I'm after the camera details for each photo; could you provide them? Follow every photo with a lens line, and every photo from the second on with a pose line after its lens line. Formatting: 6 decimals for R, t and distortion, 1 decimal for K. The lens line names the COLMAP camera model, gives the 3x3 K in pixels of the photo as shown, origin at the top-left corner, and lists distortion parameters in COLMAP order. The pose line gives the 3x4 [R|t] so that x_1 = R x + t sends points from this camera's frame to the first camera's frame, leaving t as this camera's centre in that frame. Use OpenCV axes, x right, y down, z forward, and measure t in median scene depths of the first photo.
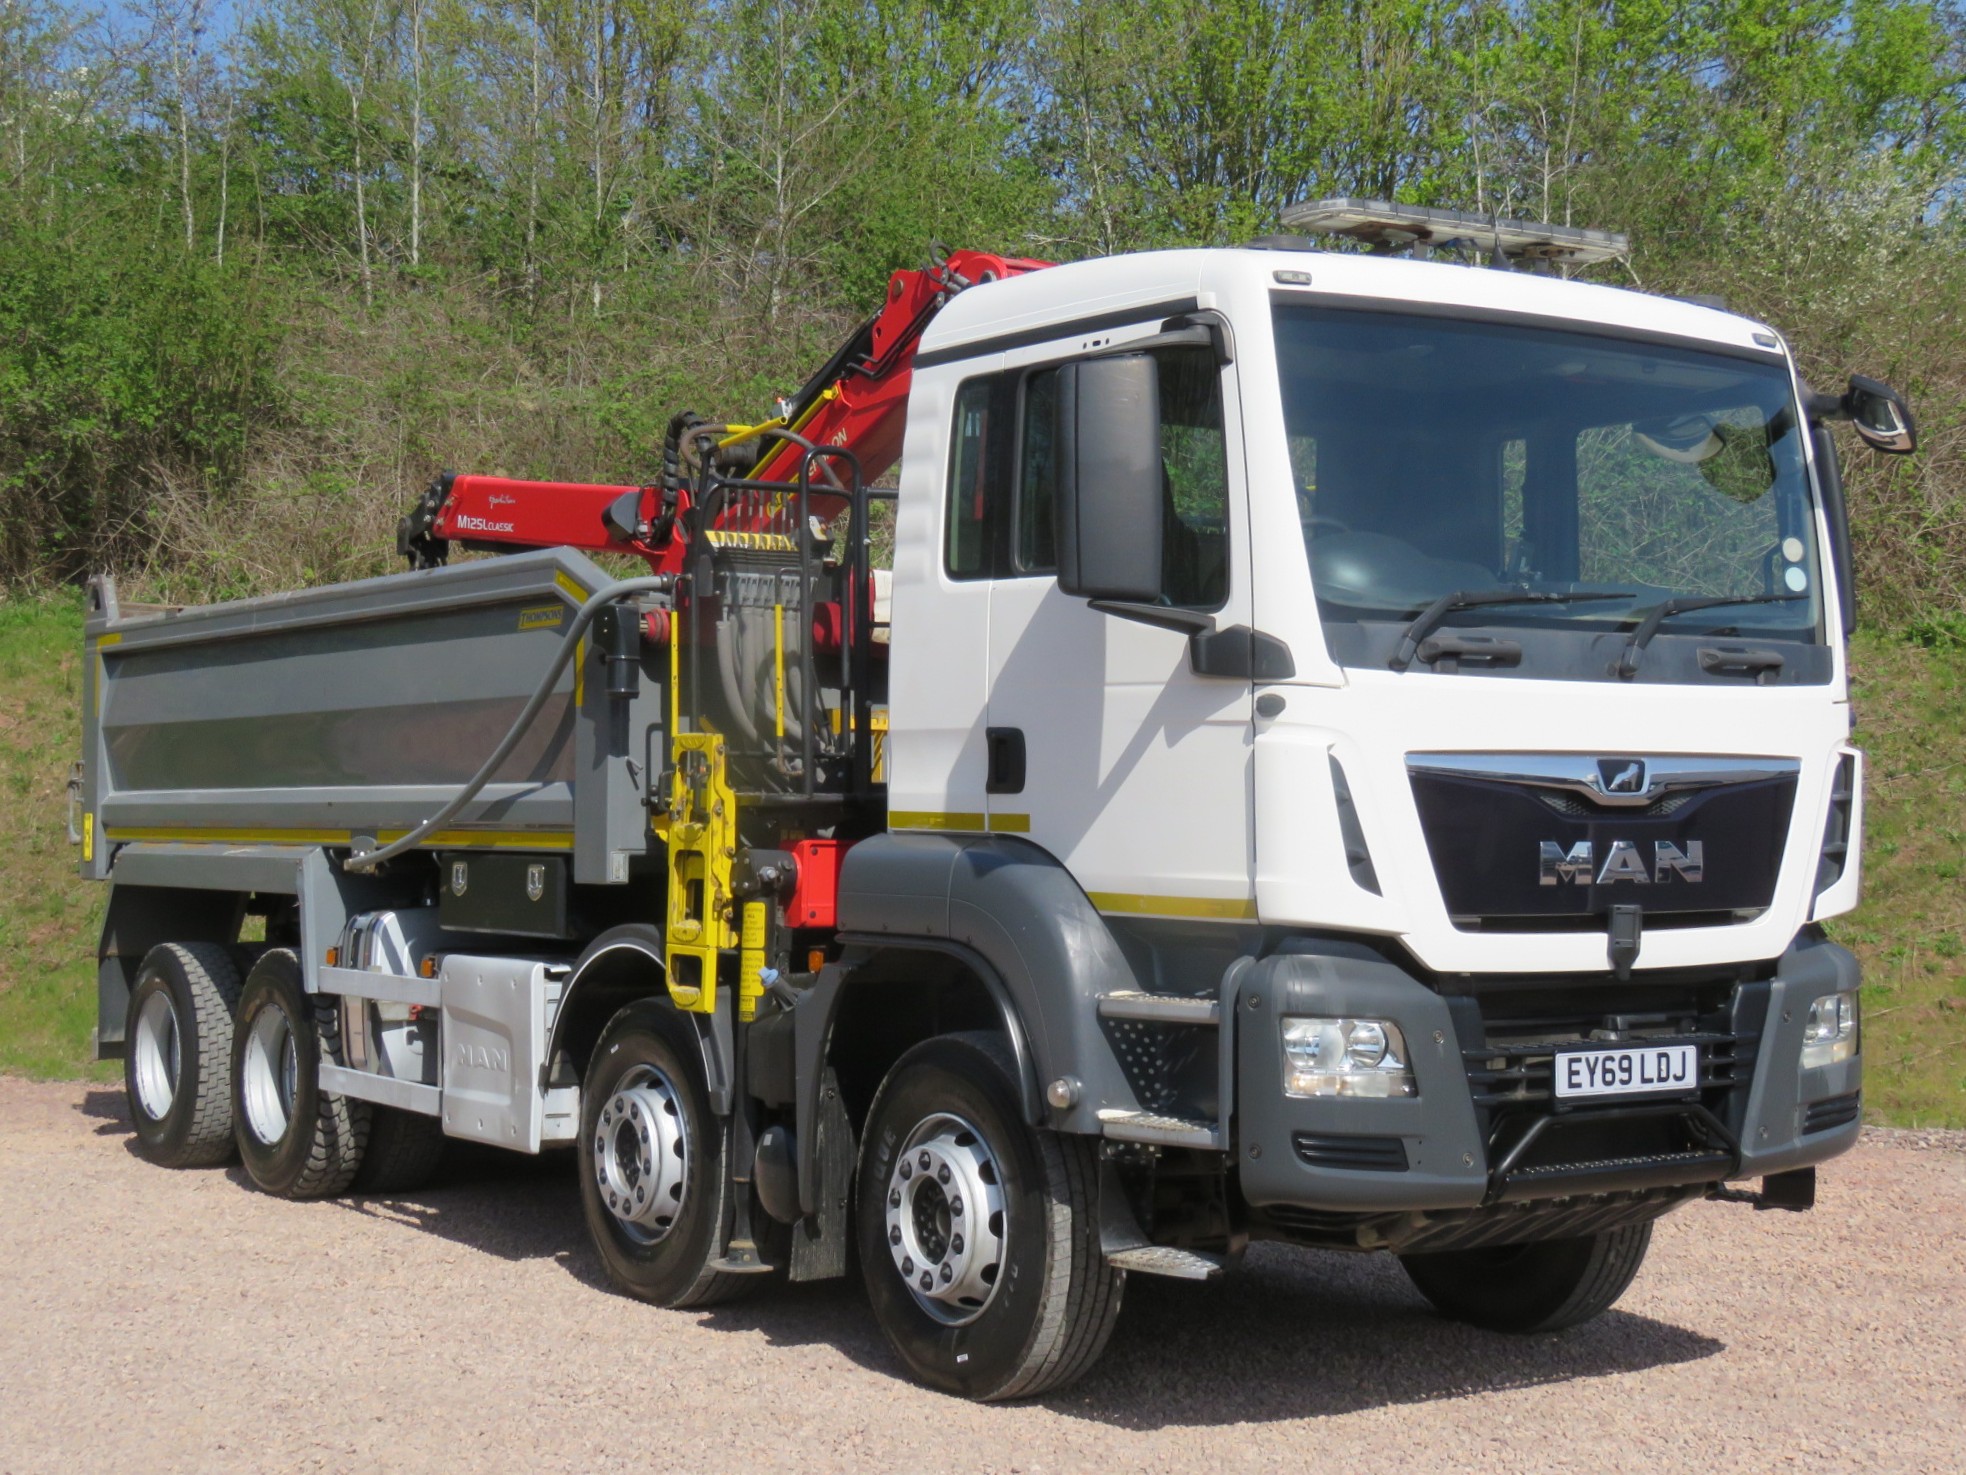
lens RADIAL K [[3090.3, 0, 983.0], [0, 3090.3, 737.5], [0, 0, 1]] dist [-0.181040, 0.056812]
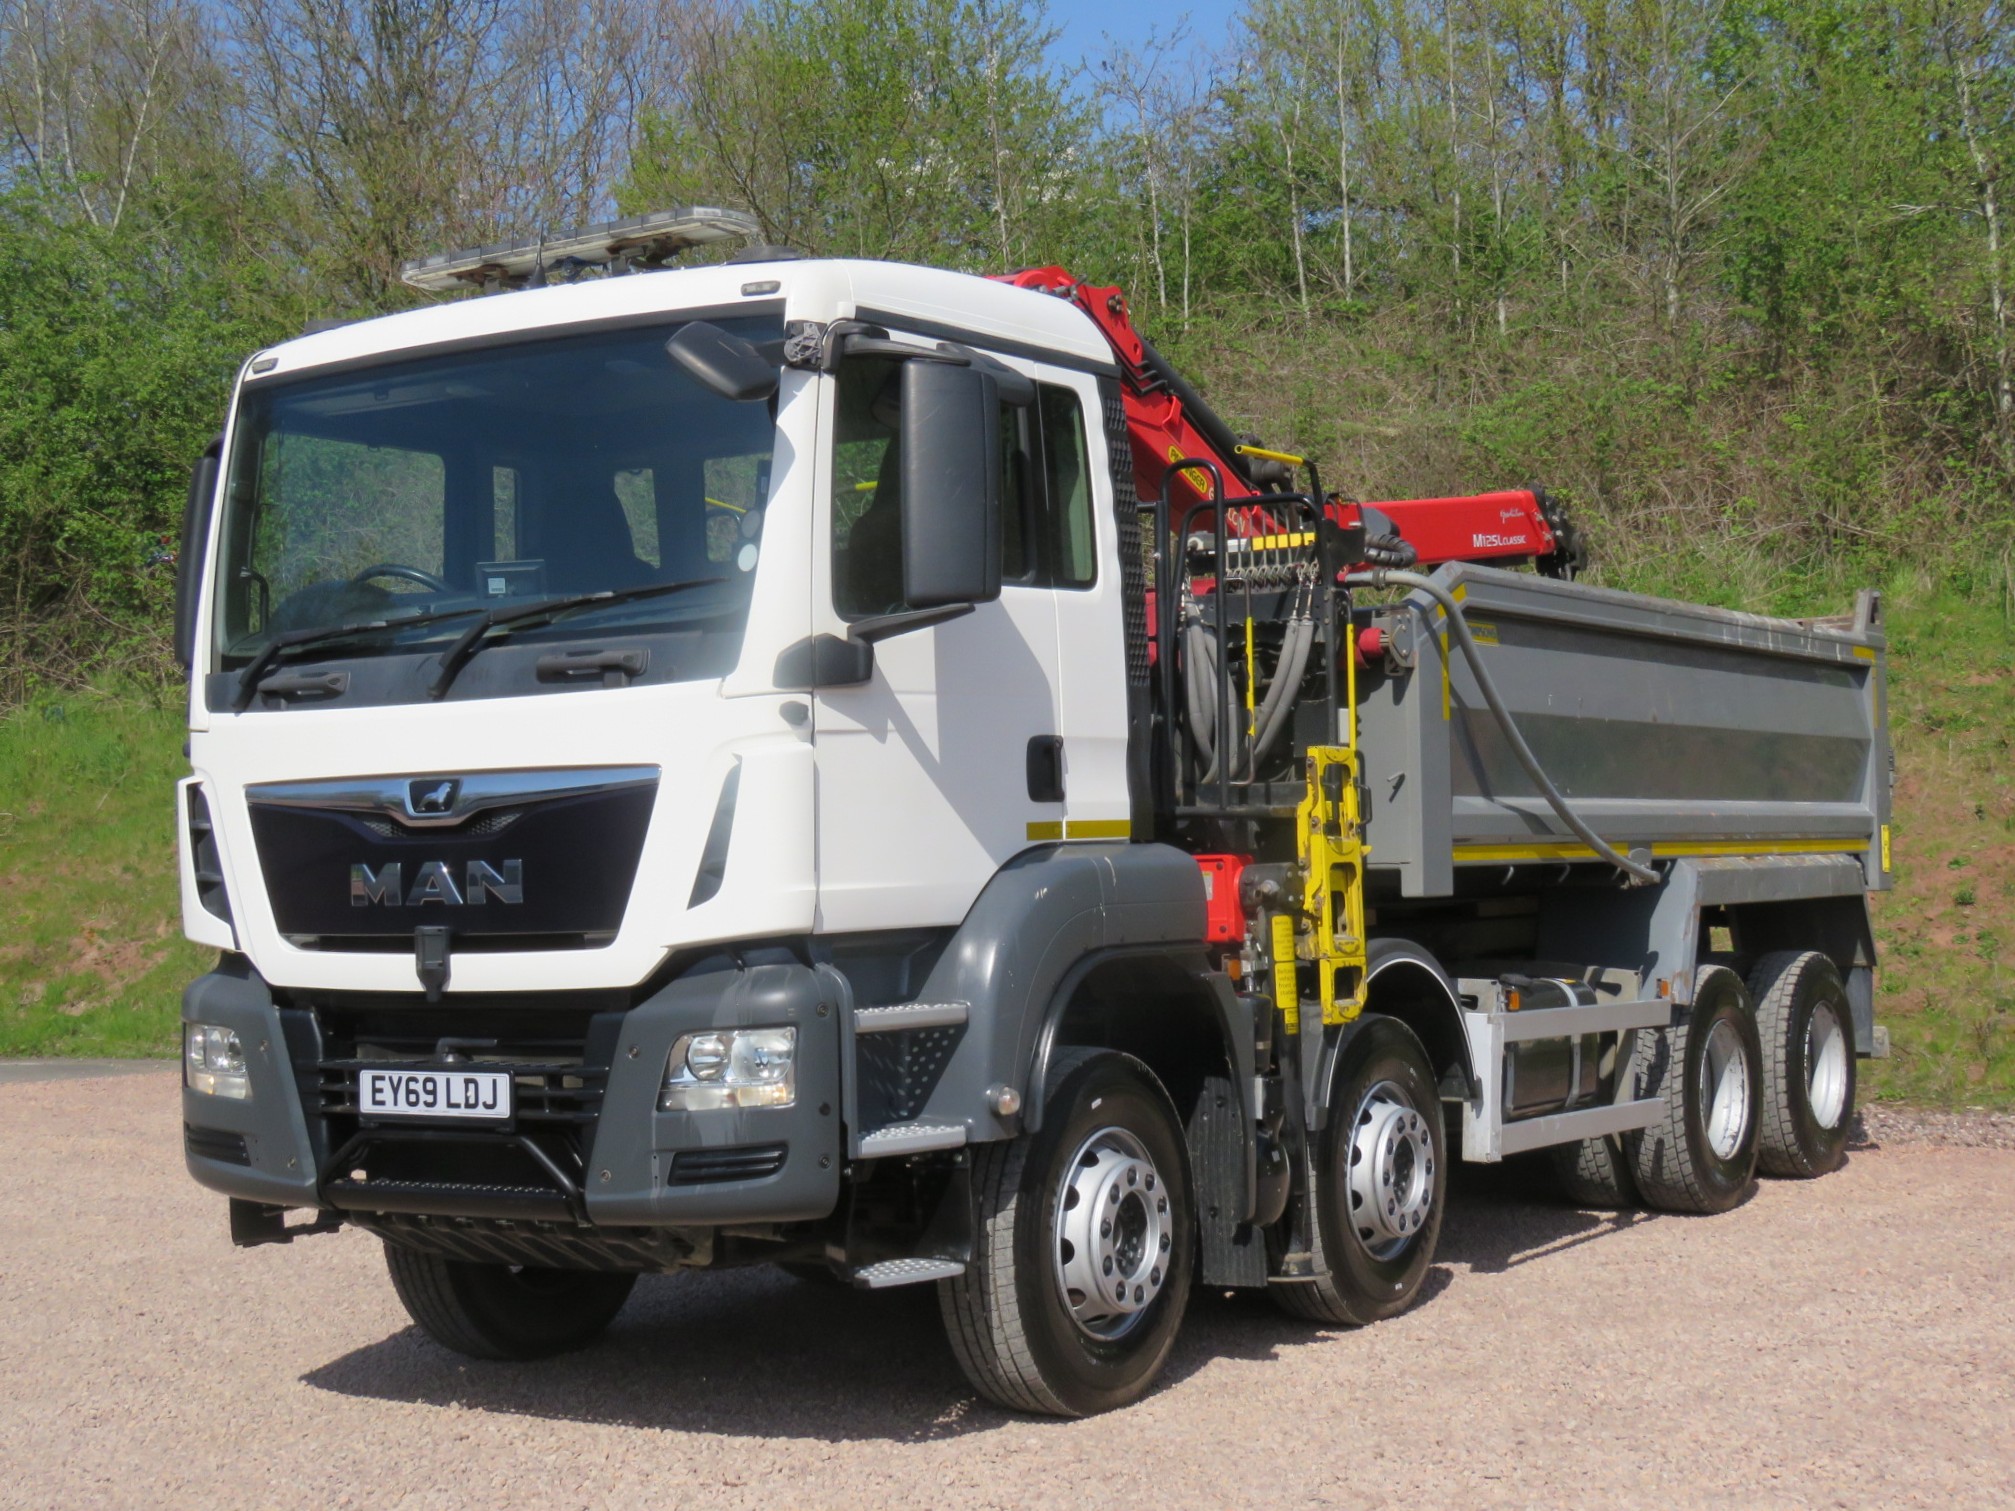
lens RADIAL K [[3091.3, 0, 1007.5], [0, 3091.3, 755.5], [0, 0, 1]] dist [-0.037175, -0.058113]
pose [[0.404697, -0.040408, -0.913557, 1.202634], [0.054322, 0.998321, -0.020094, 0.029476], [0.912836, -0.041494, 0.406213, 0.764928]]
